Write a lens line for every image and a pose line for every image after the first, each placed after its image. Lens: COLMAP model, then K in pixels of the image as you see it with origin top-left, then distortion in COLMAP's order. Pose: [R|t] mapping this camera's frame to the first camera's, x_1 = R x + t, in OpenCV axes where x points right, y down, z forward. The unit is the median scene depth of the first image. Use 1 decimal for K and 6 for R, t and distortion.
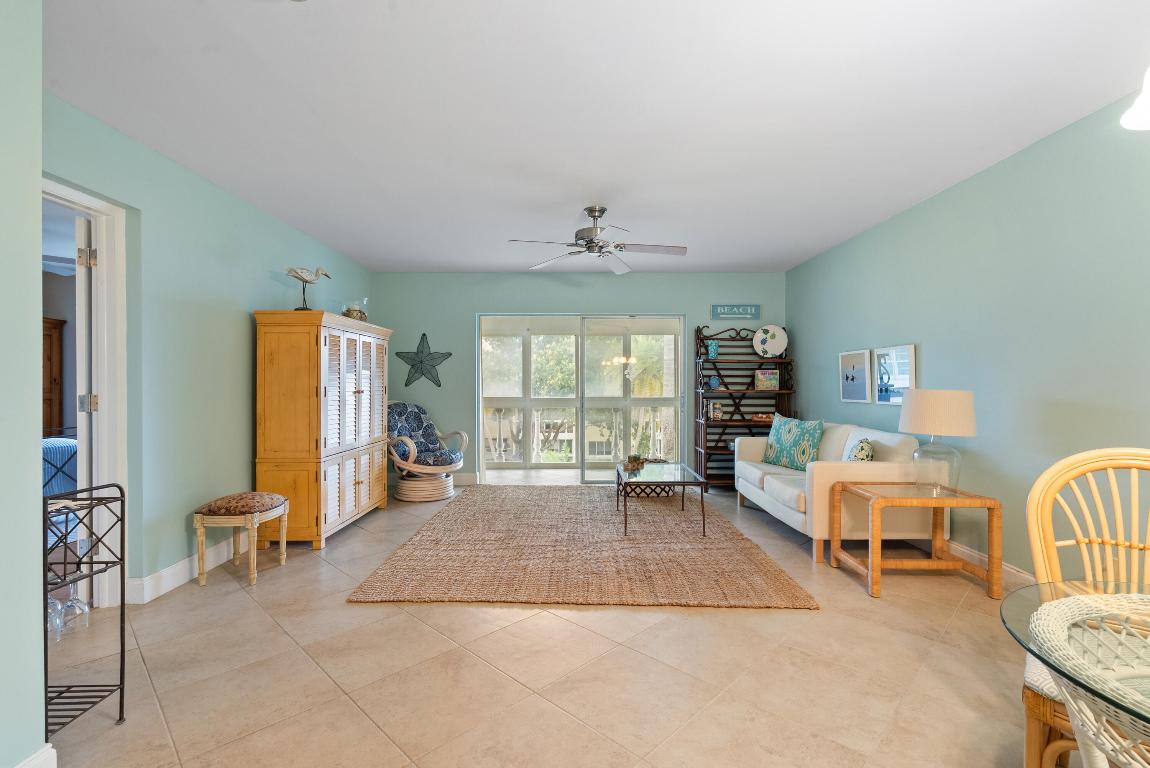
lens RADIAL K [[526.3, 0, 580.1], [0, 526.3, 384.6], [0, 0, 1]] dist [-0.008177, 0.002956]
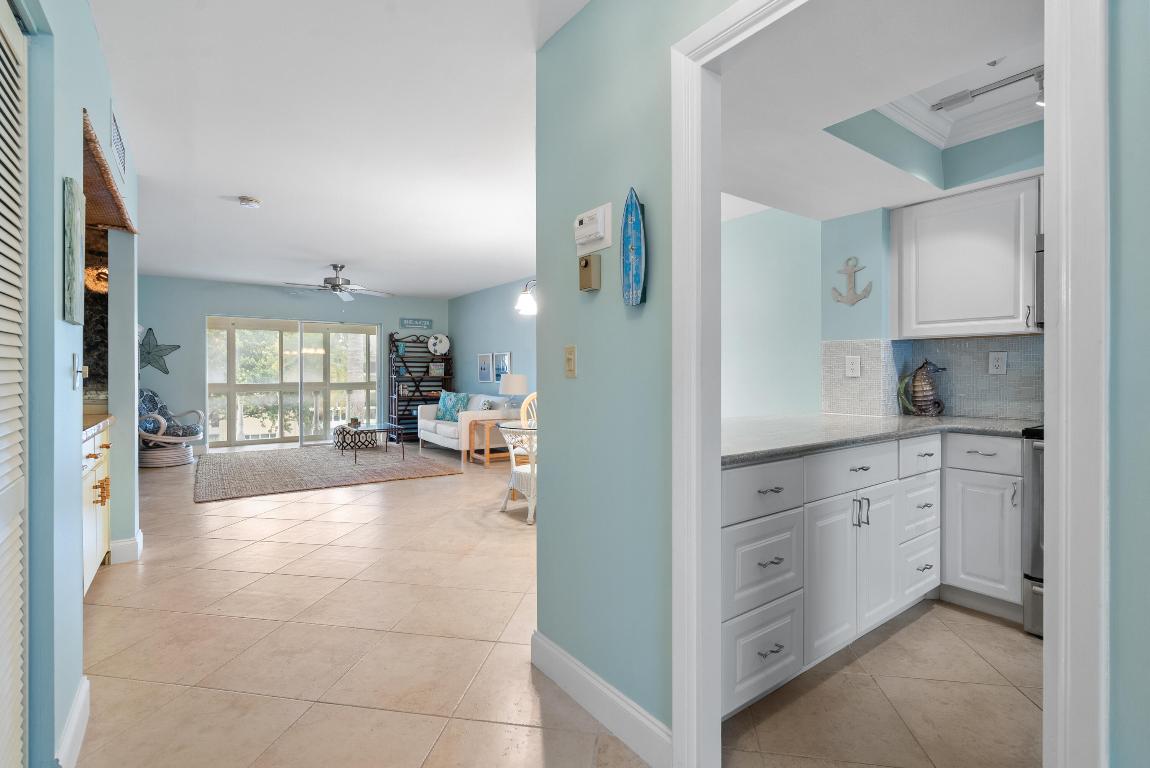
lens RADIAL K [[526.3, 0, 573.6], [0, 526.3, 372.4], [0, 0, 1]] dist [-0.008177, 0.002956]
pose [[0.821770, 0.000330, 0.569819, -0.210428], [0.000013, 1.000000, -0.000599, 0.000960], [-0.569819, 0.000500, 0.821770, -0.538947]]
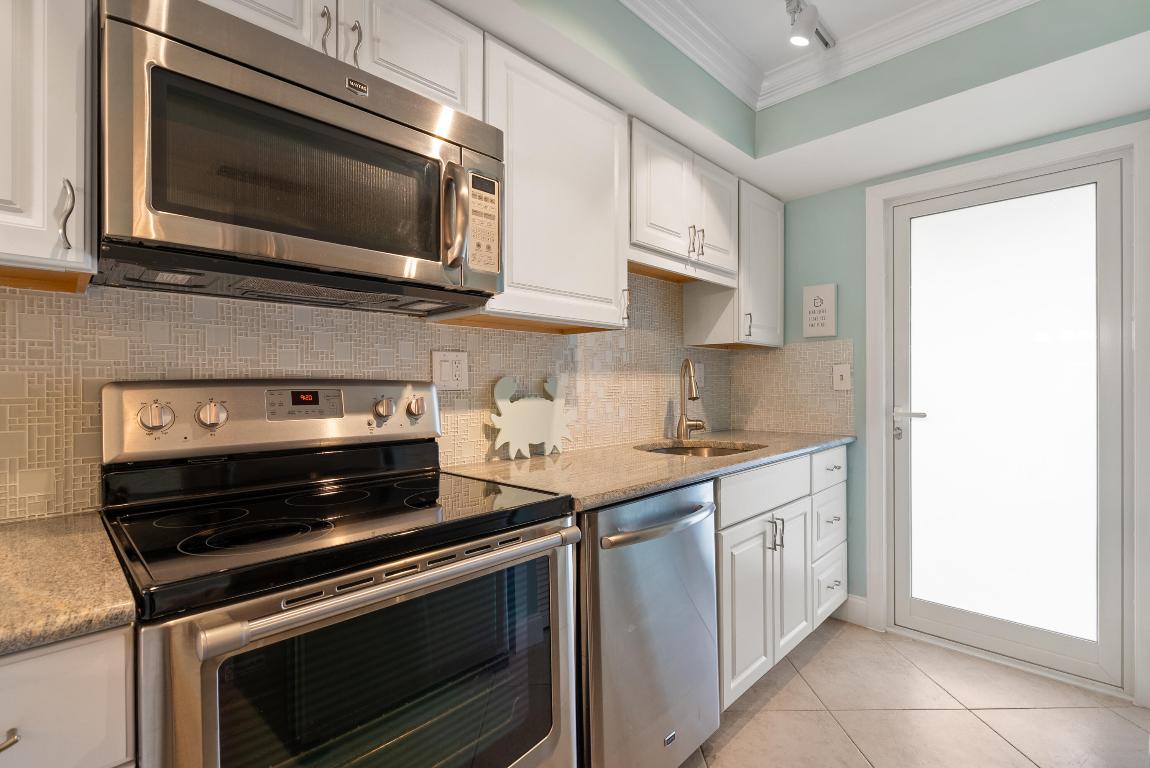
lens RADIAL K [[526.3, 0, 573.1], [0, 526.3, 388.1], [0, 0, 1]] dist [-0.008177, 0.002956]
pose [[-0.702712, 0.000433, 0.711475, 0.179185], [0.006618, 0.999961, 0.005928, 0.000548], [-0.711444, 0.008875, -0.702687, -0.383217]]
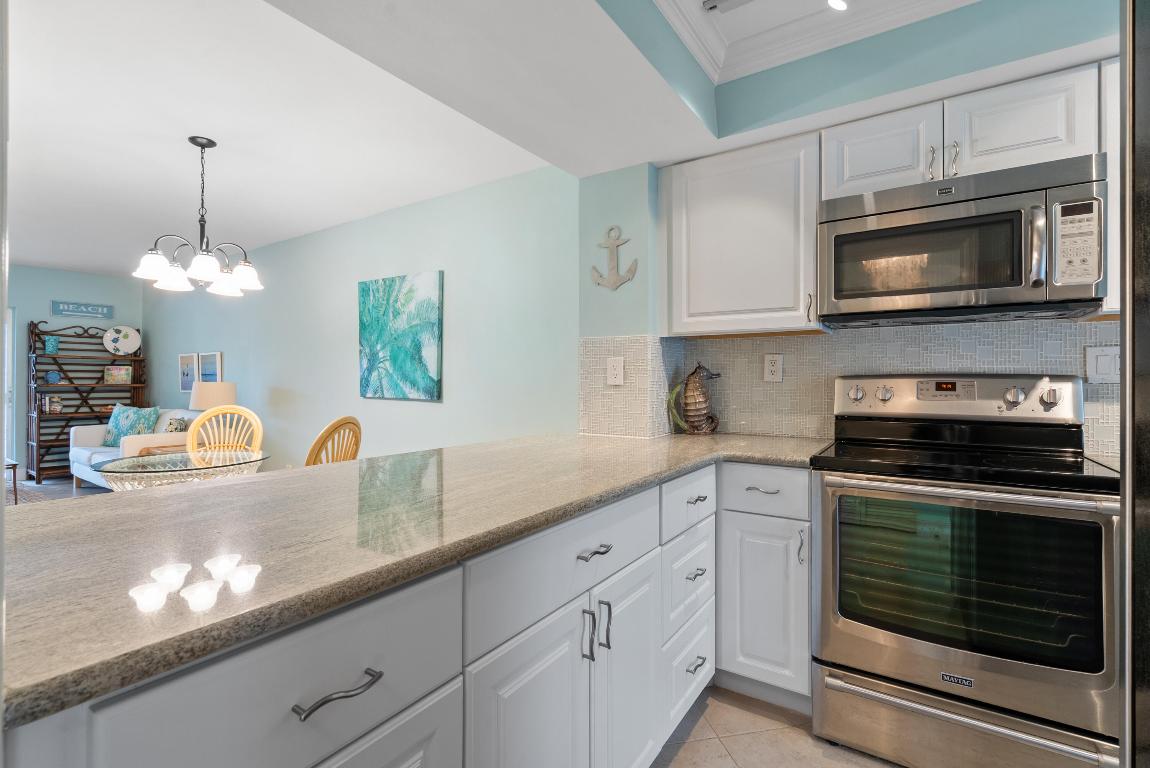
lens RADIAL K [[526.3, 0, 577.8], [0, 526.3, 374.4], [0, 0, 1]] dist [-0.008177, 0.002956]
pose [[0.568660, 0.006610, 0.822546, -0.003997], [0.000791, 0.999963, -0.008582, 0.000224], [-0.822572, 0.005531, 0.568634, -0.461177]]
